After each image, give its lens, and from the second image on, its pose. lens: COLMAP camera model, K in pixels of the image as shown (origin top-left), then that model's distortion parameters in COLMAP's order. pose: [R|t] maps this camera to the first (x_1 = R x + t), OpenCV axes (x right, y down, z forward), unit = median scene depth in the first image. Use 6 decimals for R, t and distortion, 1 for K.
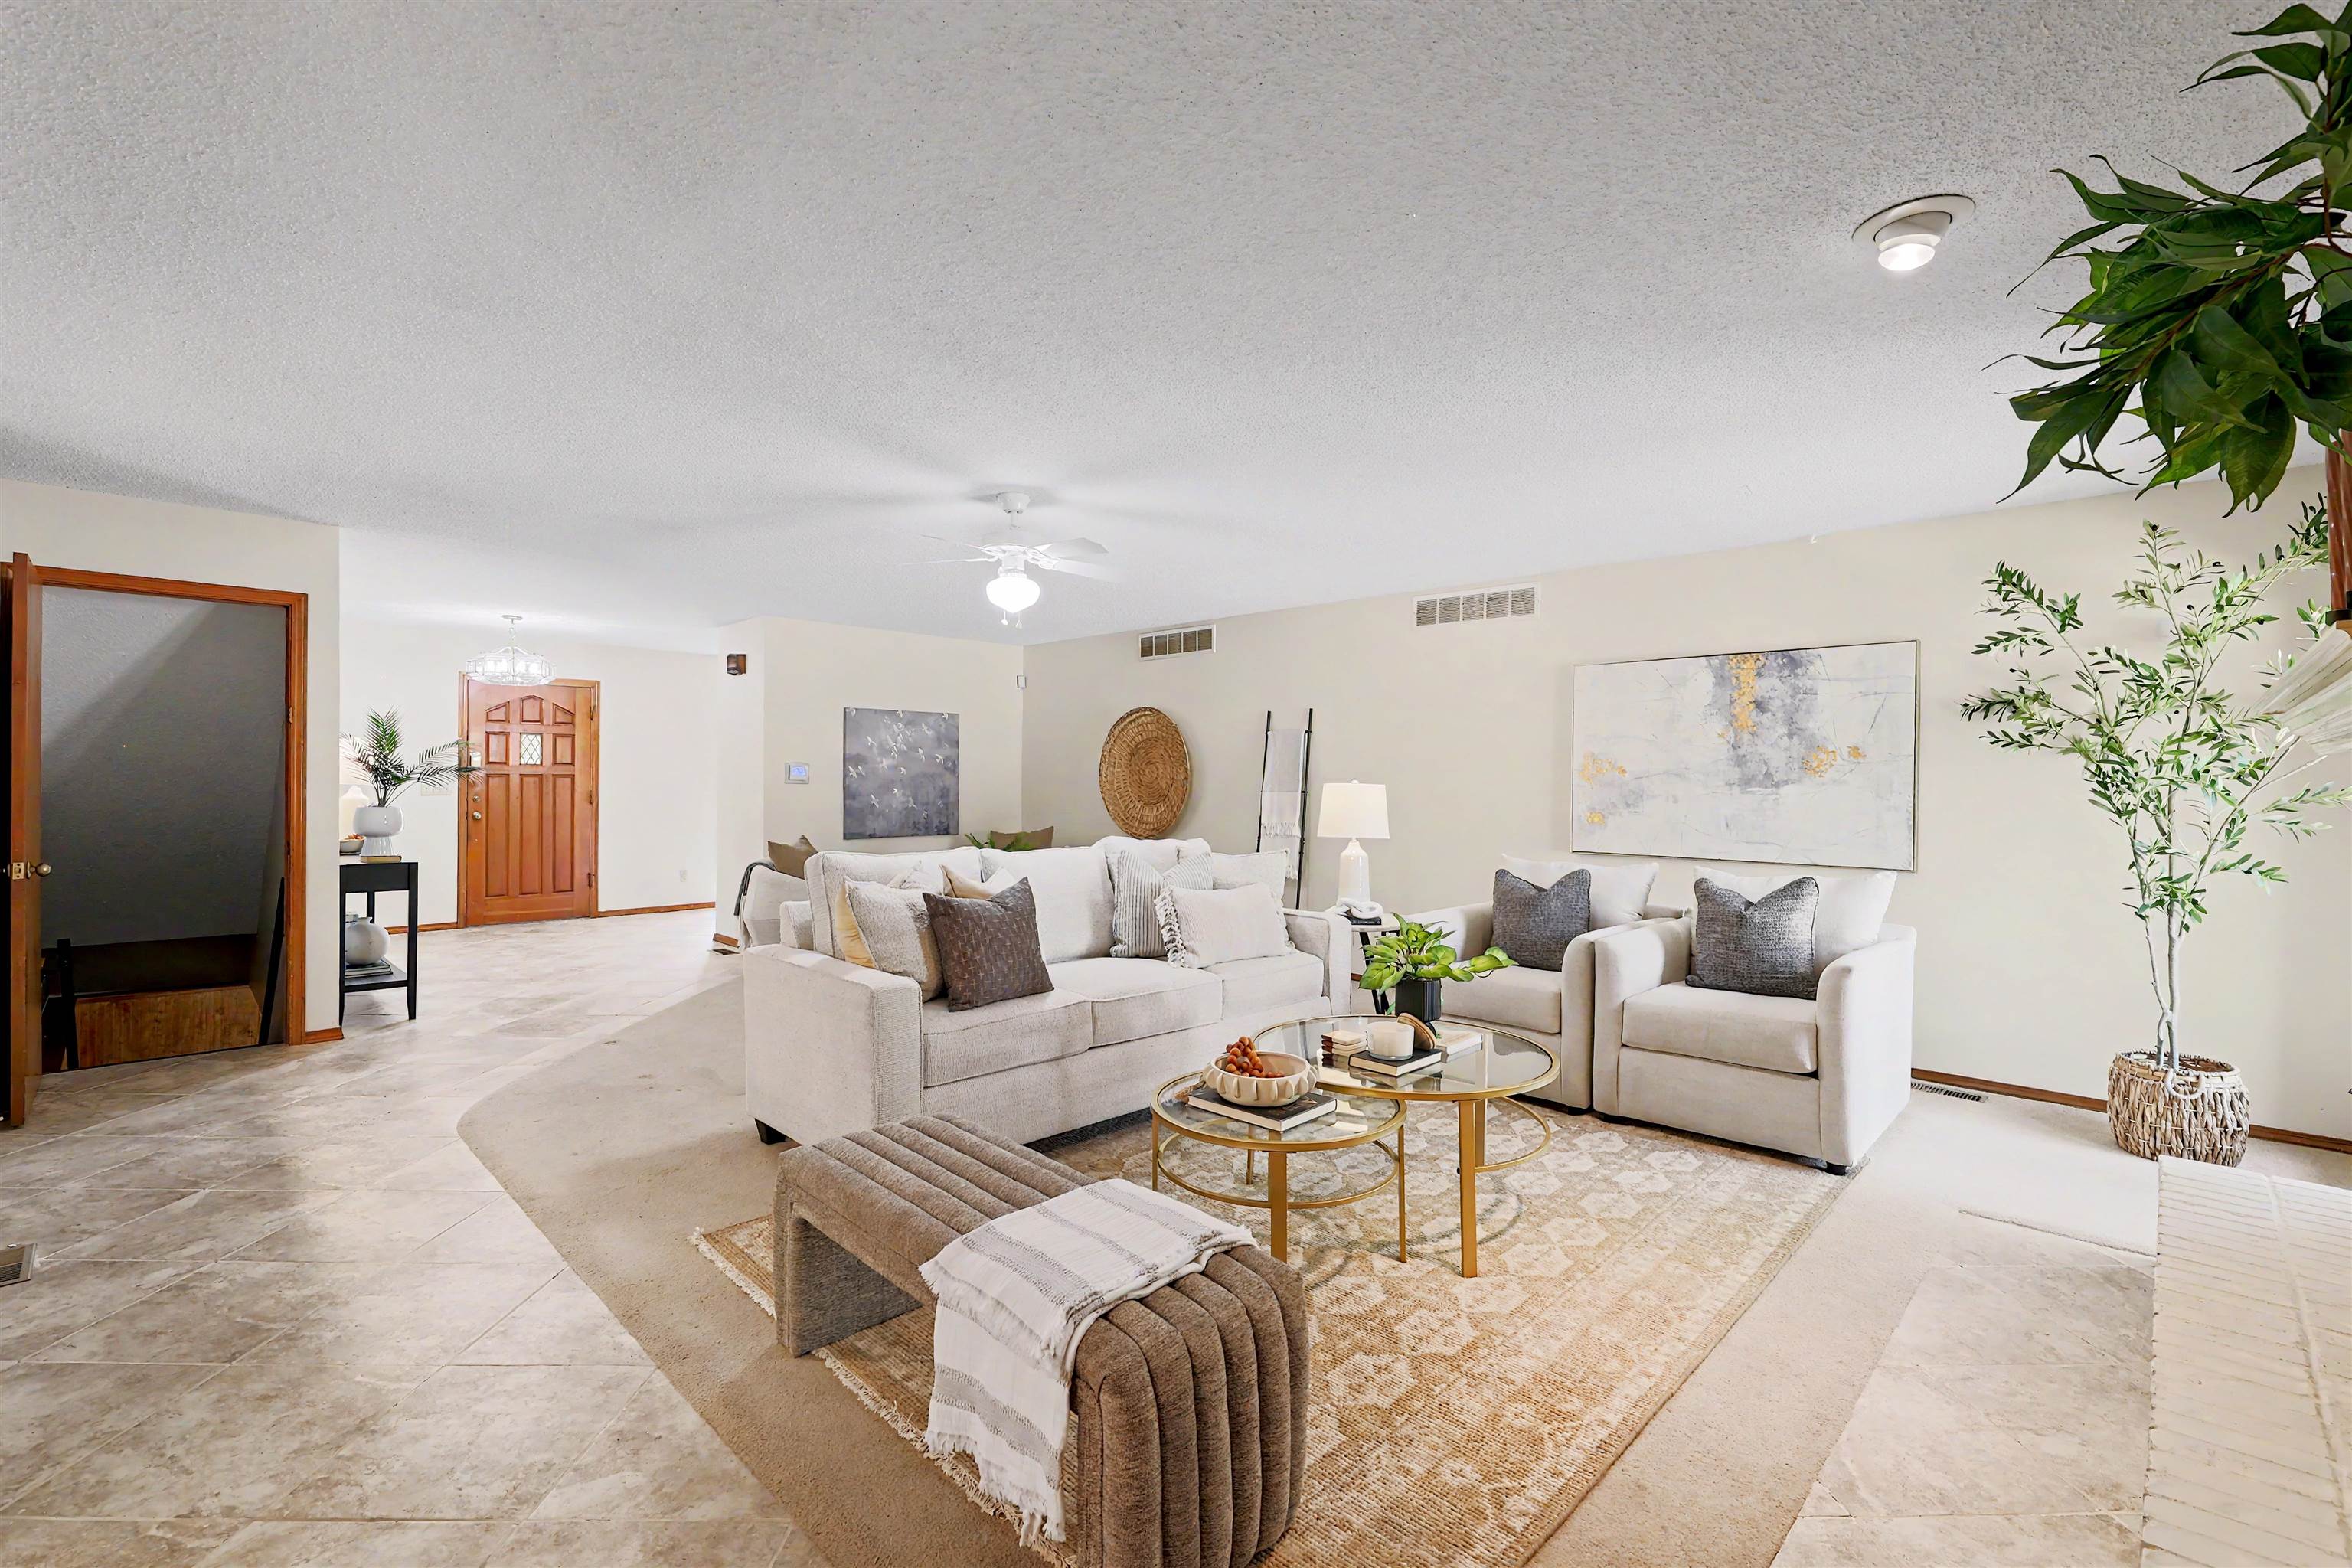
lens RADIAL K [[1018.0, 0, 1177.6], [0, 1018.0, 785.4], [0, 0, 1]] dist [-0.000800, -0.004348]
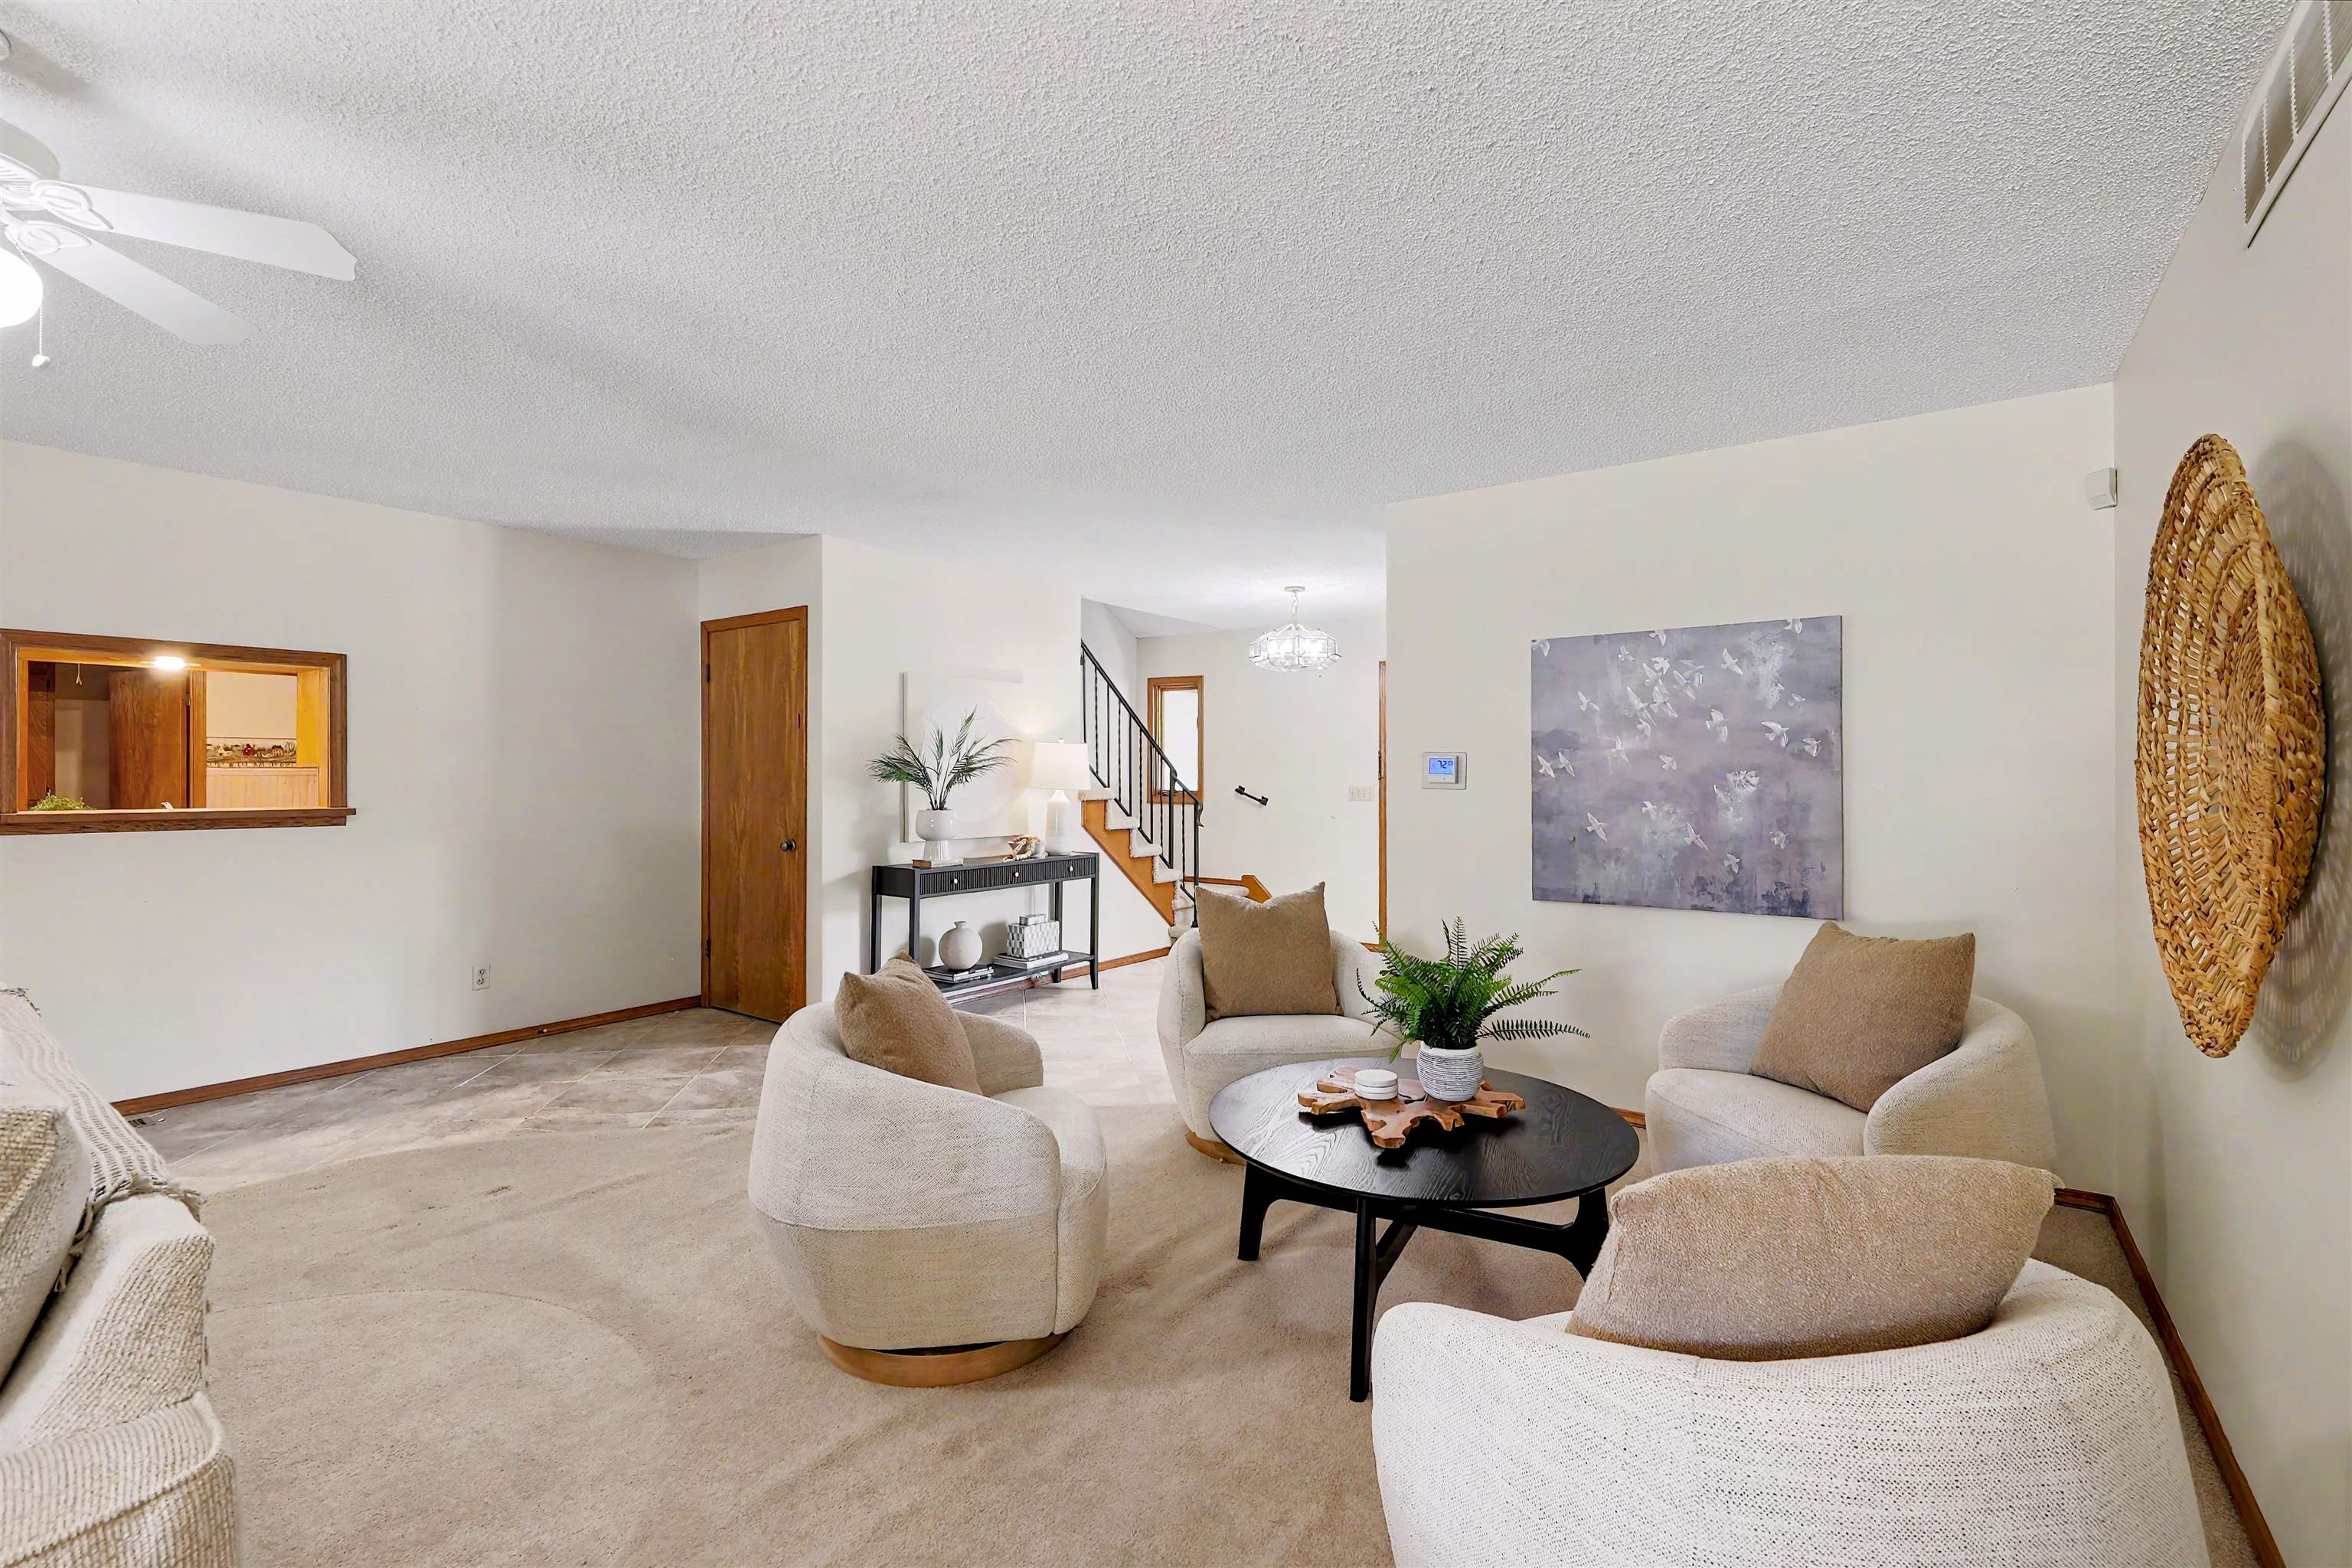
lens RADIAL K [[1018.0, 0, 1177.6], [0, 1018.0, 785.4], [0, 0, 1]] dist [-0.000800, -0.004348]
pose [[0.147930, -0.004130, -0.988989, 0.224452], [-0.003382, 0.999983, -0.004681, -0.002108], [0.988992, 0.004037, 0.147914, 1.126060]]
